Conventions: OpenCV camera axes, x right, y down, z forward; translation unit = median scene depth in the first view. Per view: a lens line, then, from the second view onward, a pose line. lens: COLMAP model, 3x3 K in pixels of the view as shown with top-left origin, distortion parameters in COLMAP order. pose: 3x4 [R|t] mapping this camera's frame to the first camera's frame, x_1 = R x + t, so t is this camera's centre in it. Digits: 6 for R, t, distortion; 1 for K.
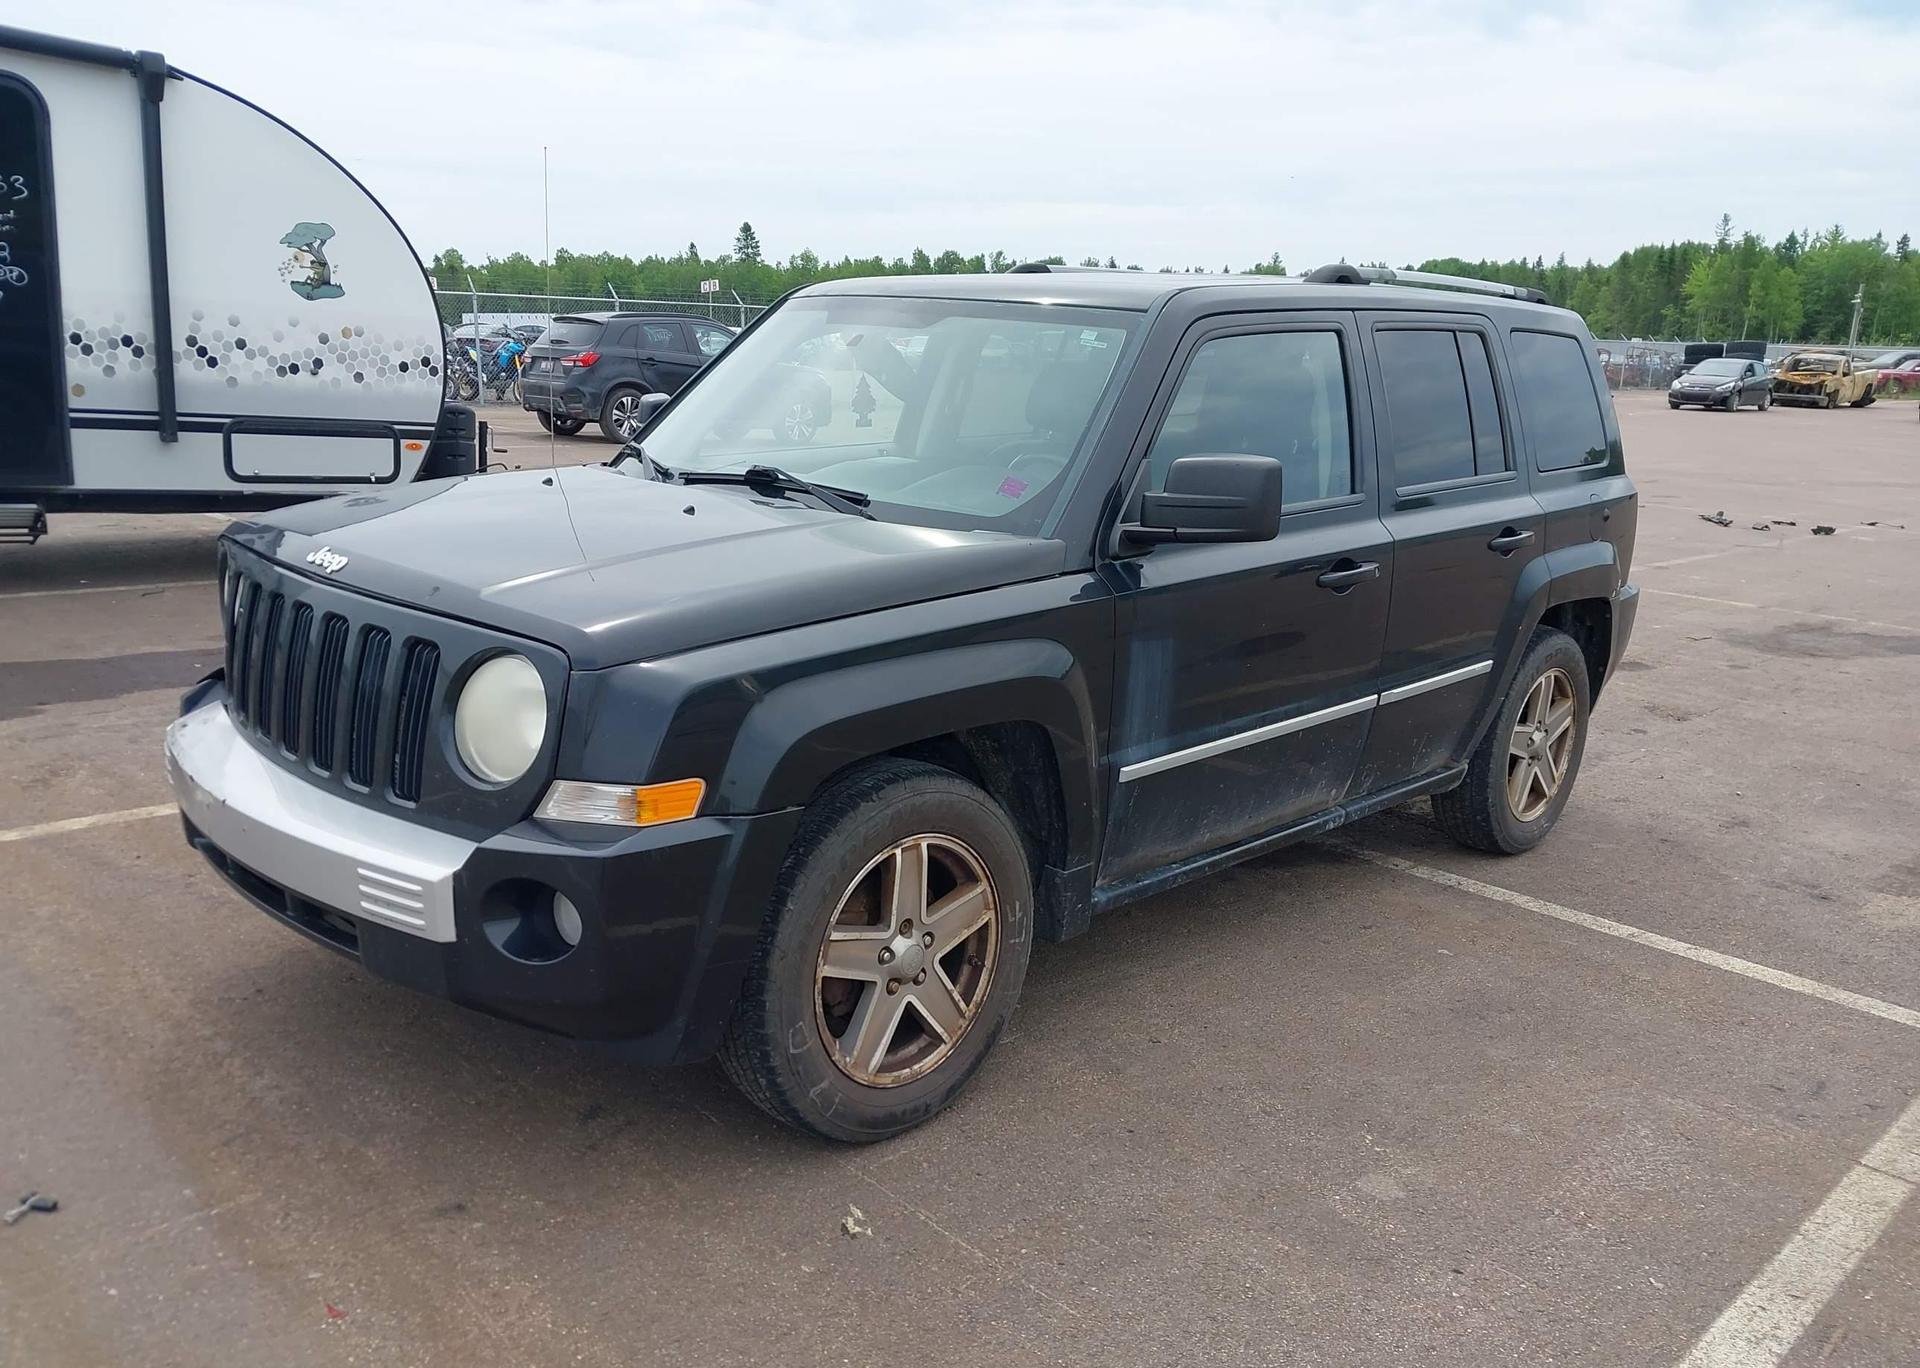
lens RADIAL K [[1504.5, 0, 914.7], [0, 1504.5, 715.4], [0, 0, 1]] dist [0.051777, -0.079456]
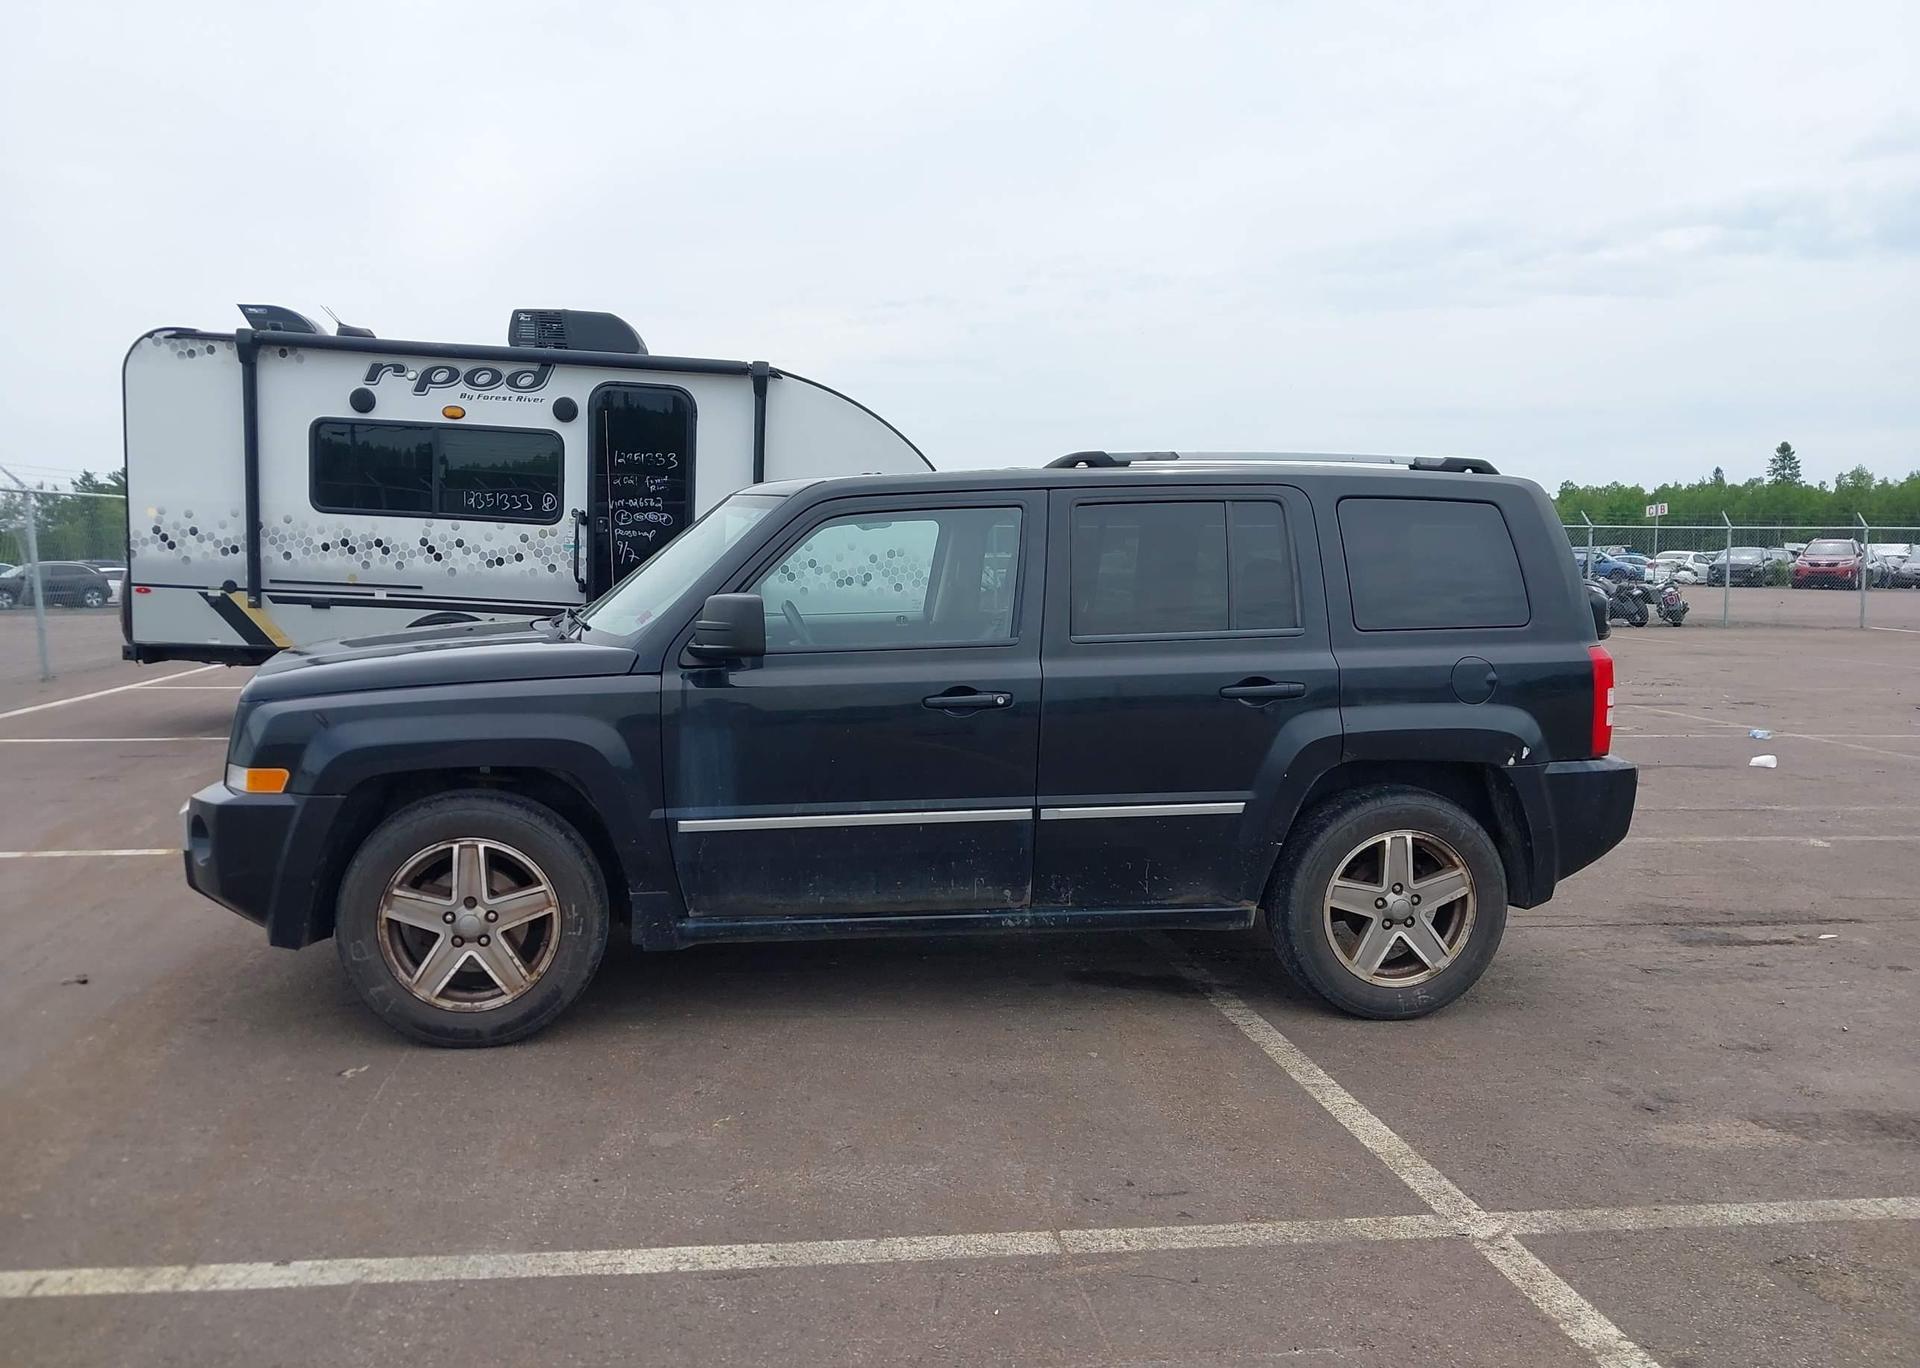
lens RADIAL K [[1499.9, 0, 919.2], [0, 1499.9, 691.8], [0, 0, 1]] dist [0.075063, -0.132333]
pose [[0.811159, 0.025573, -0.584267, 0.766296], [-0.122242, 0.984389, -0.126627, 0.045387], [0.571908, 0.174136, 0.801622, 0.019804]]
